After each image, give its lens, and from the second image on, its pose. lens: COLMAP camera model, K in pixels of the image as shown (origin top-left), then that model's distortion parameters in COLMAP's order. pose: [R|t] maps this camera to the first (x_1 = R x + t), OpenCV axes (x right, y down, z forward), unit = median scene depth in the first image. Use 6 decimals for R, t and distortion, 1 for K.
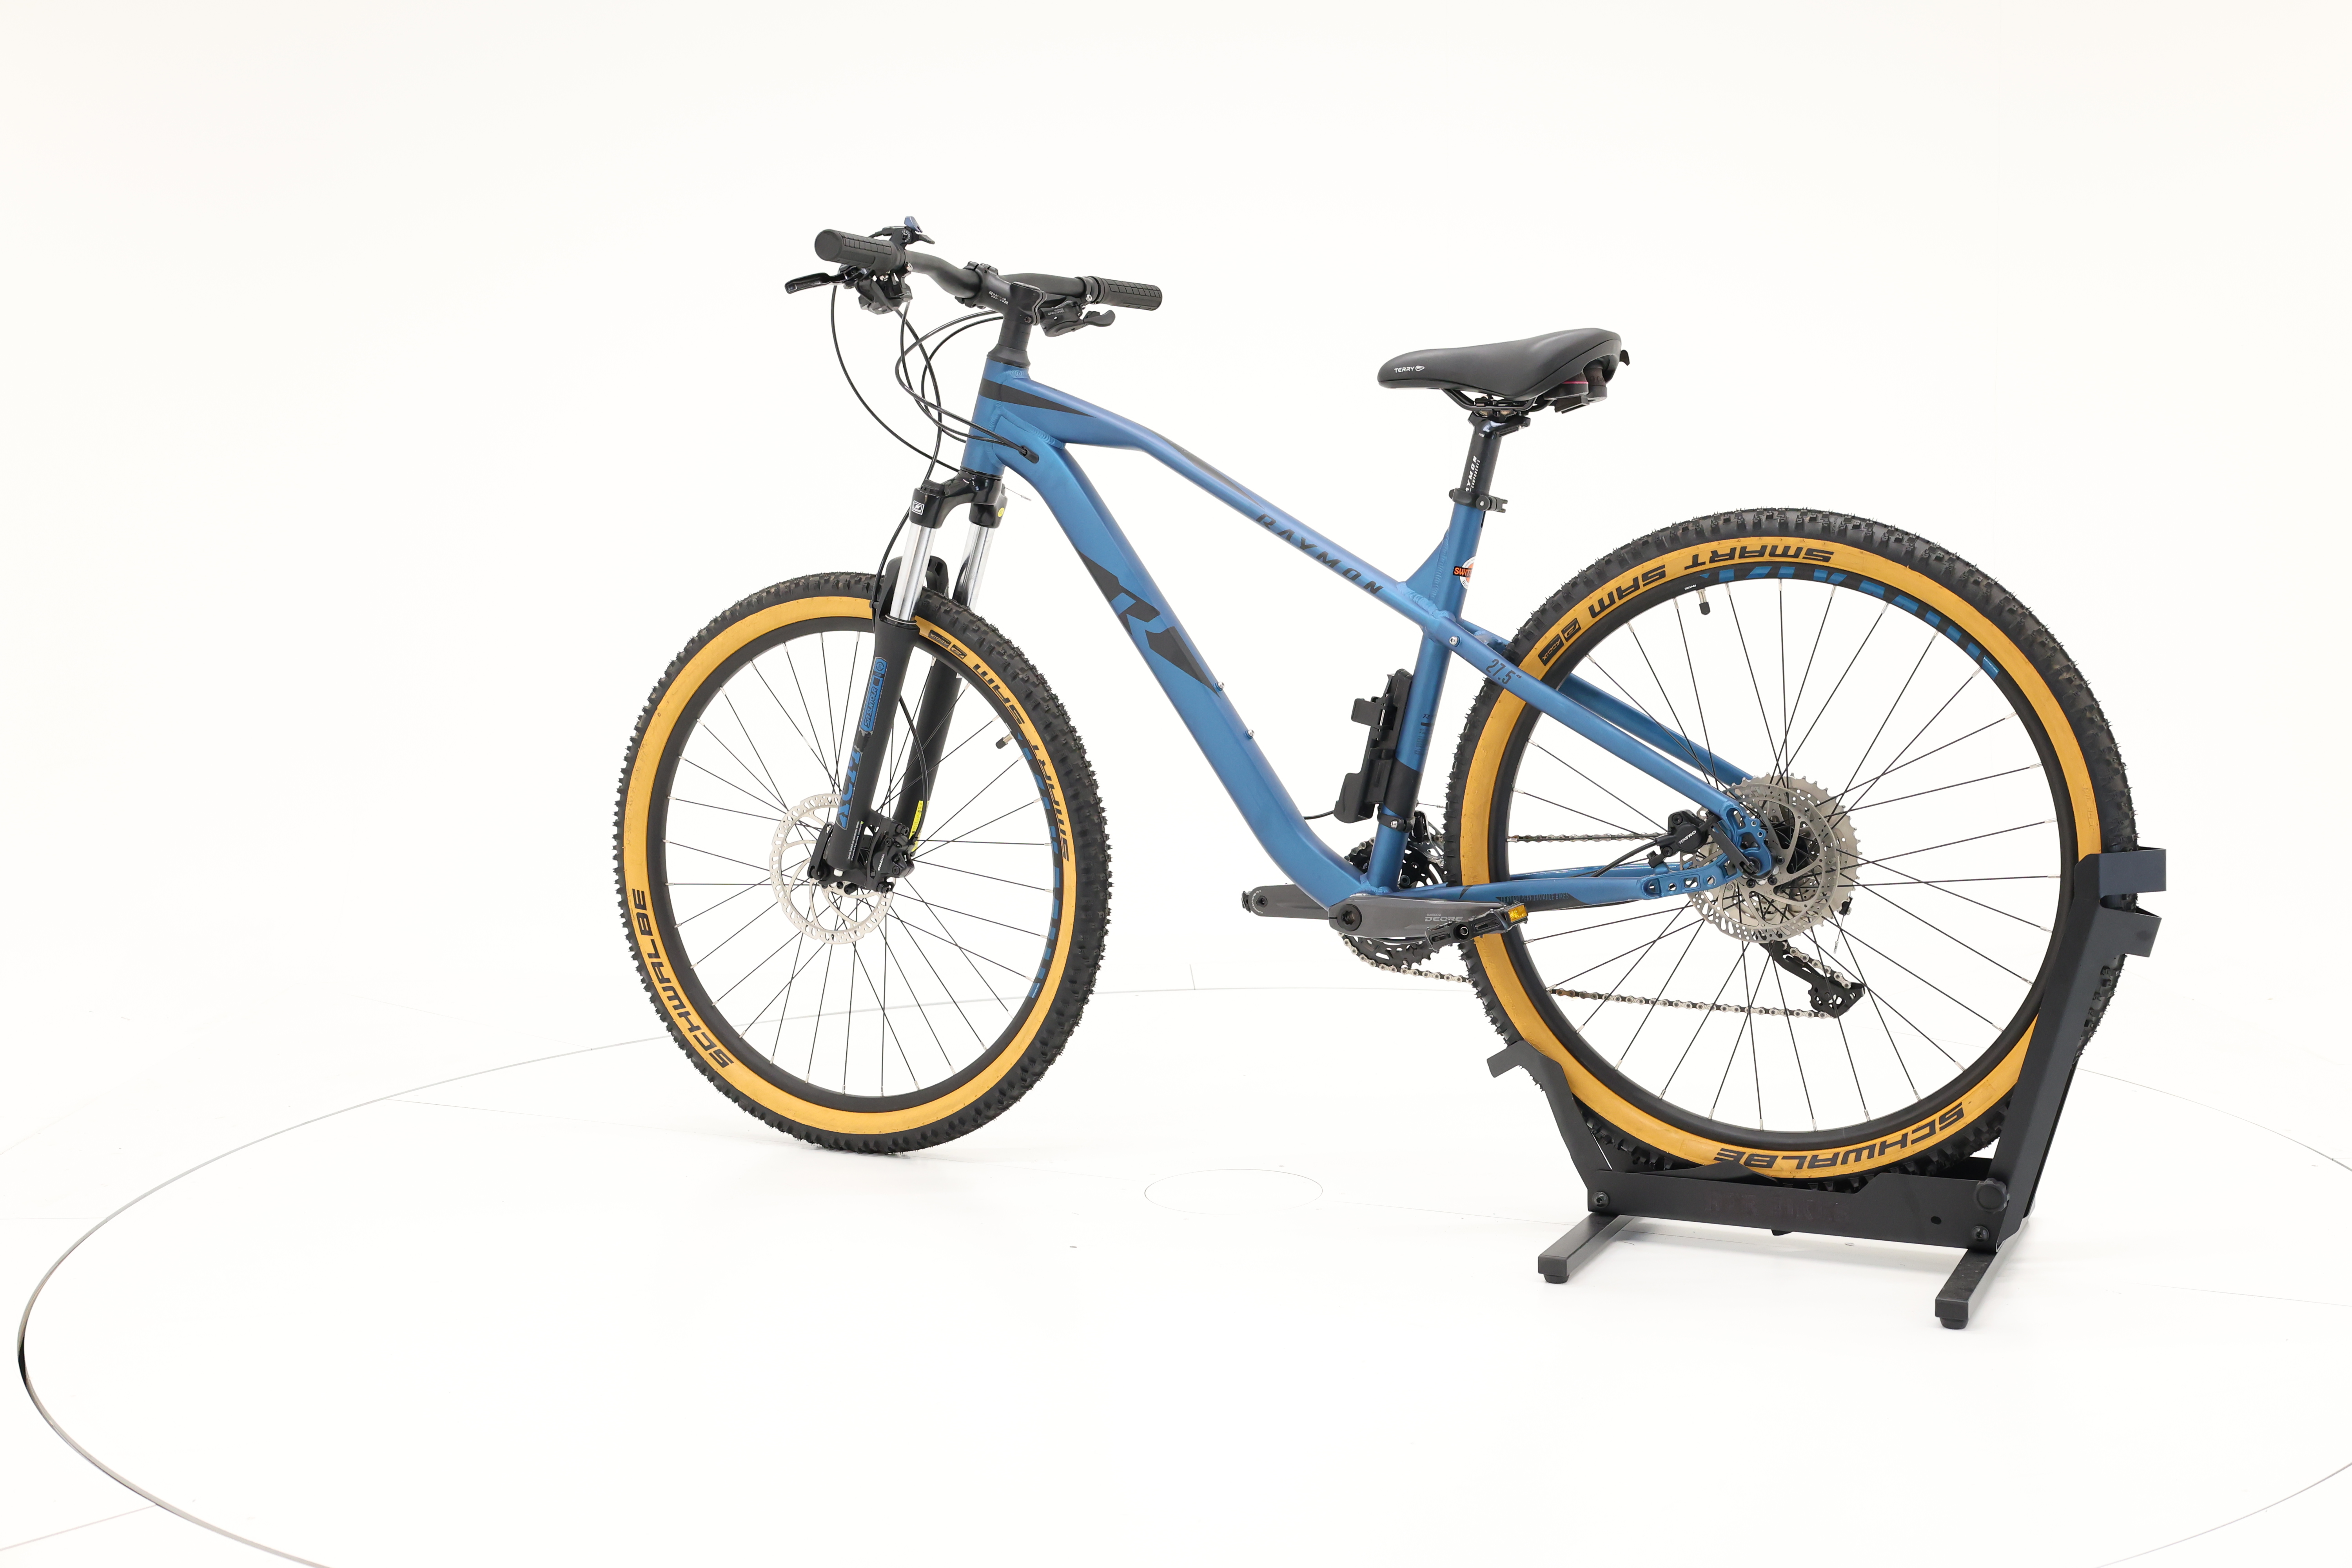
lens RADIAL K [[2651.7, 0, 1175.9], [0, 2651.7, 777.6], [0, 0, 1]] dist [-0.008502, 0.000000]
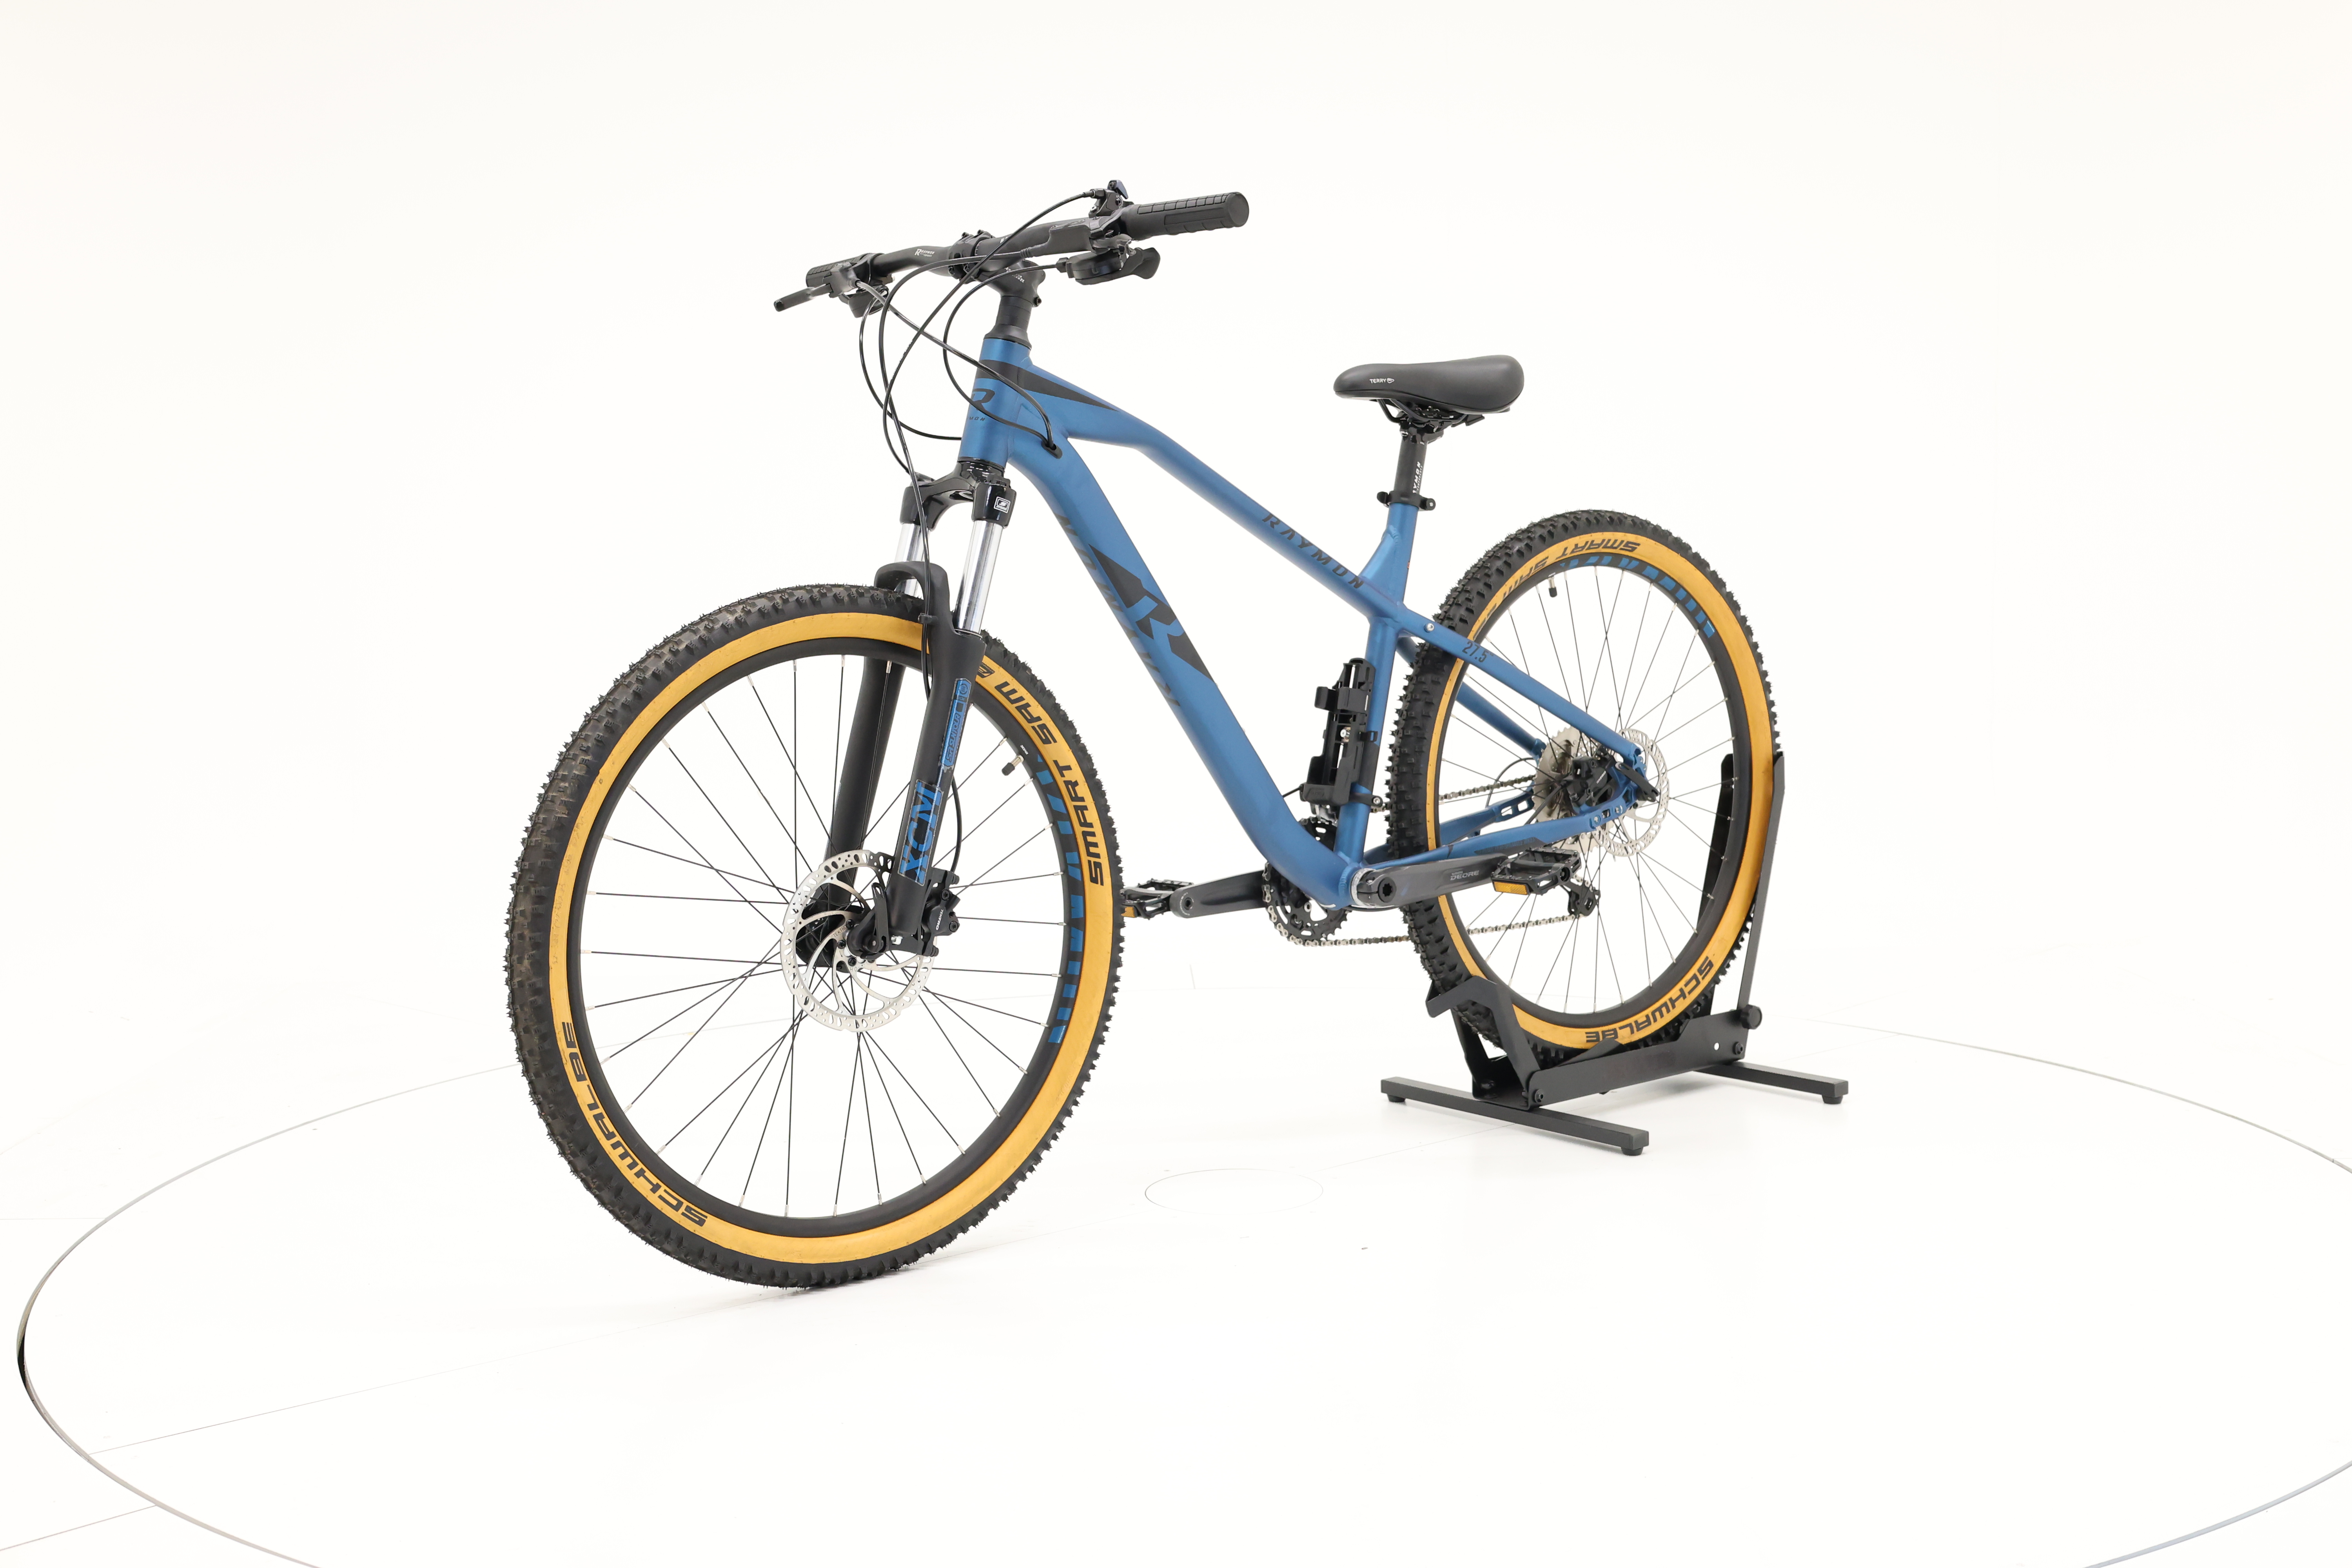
lens RADIAL K [[2651.7, 0, 1198.4], [0, 2651.7, 794.9], [0, 0, 1]] dist [-0.008502, 0.000000]
pose [[0.403920, -0.085582, 0.910782, -0.946393], [0.102855, 0.993550, 0.047744, -0.044707], [-0.908994, 0.074393, 0.410117, 0.634006]]
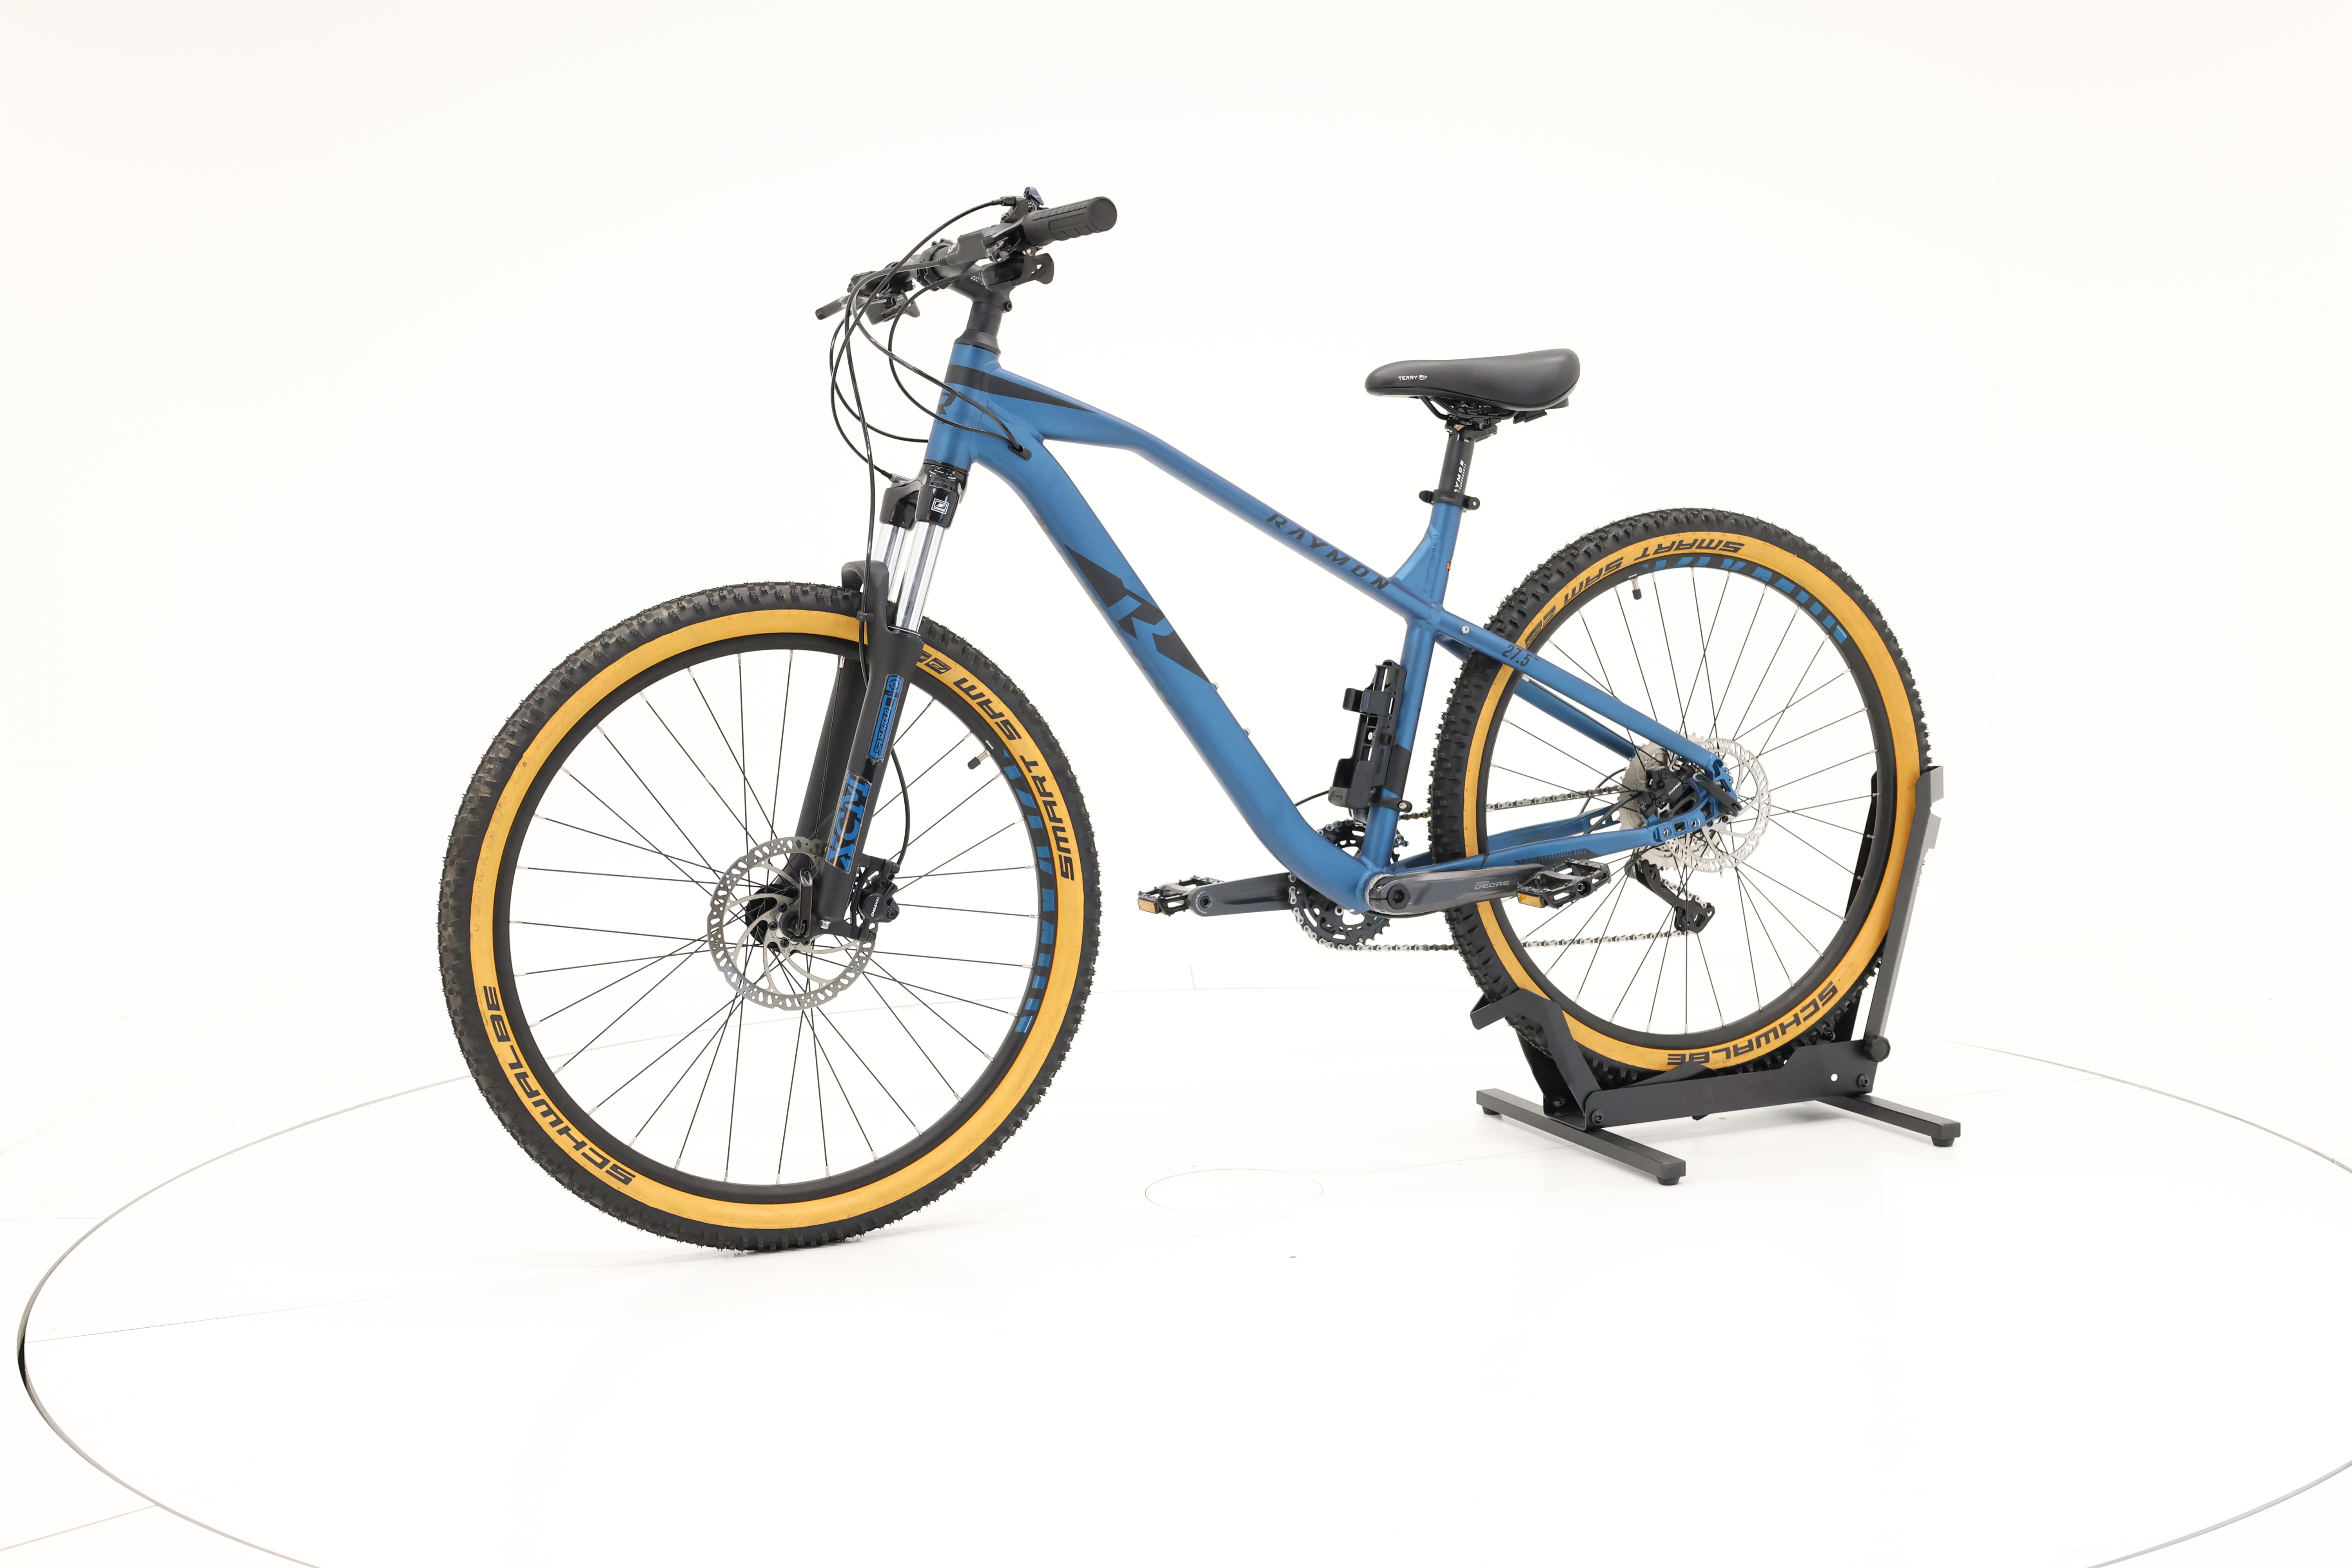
lens RADIAL K [[2651.7, 0, 1190.2], [0, 2651.7, 790.2], [0, 0, 1]] dist [-0.008502, 0.000000]
pose [[0.648494, -0.072316, 0.757777, -0.789779], [0.082869, 0.996268, 0.024158, -0.021685], [-0.756695, 0.047130, 0.652067, 0.378988]]
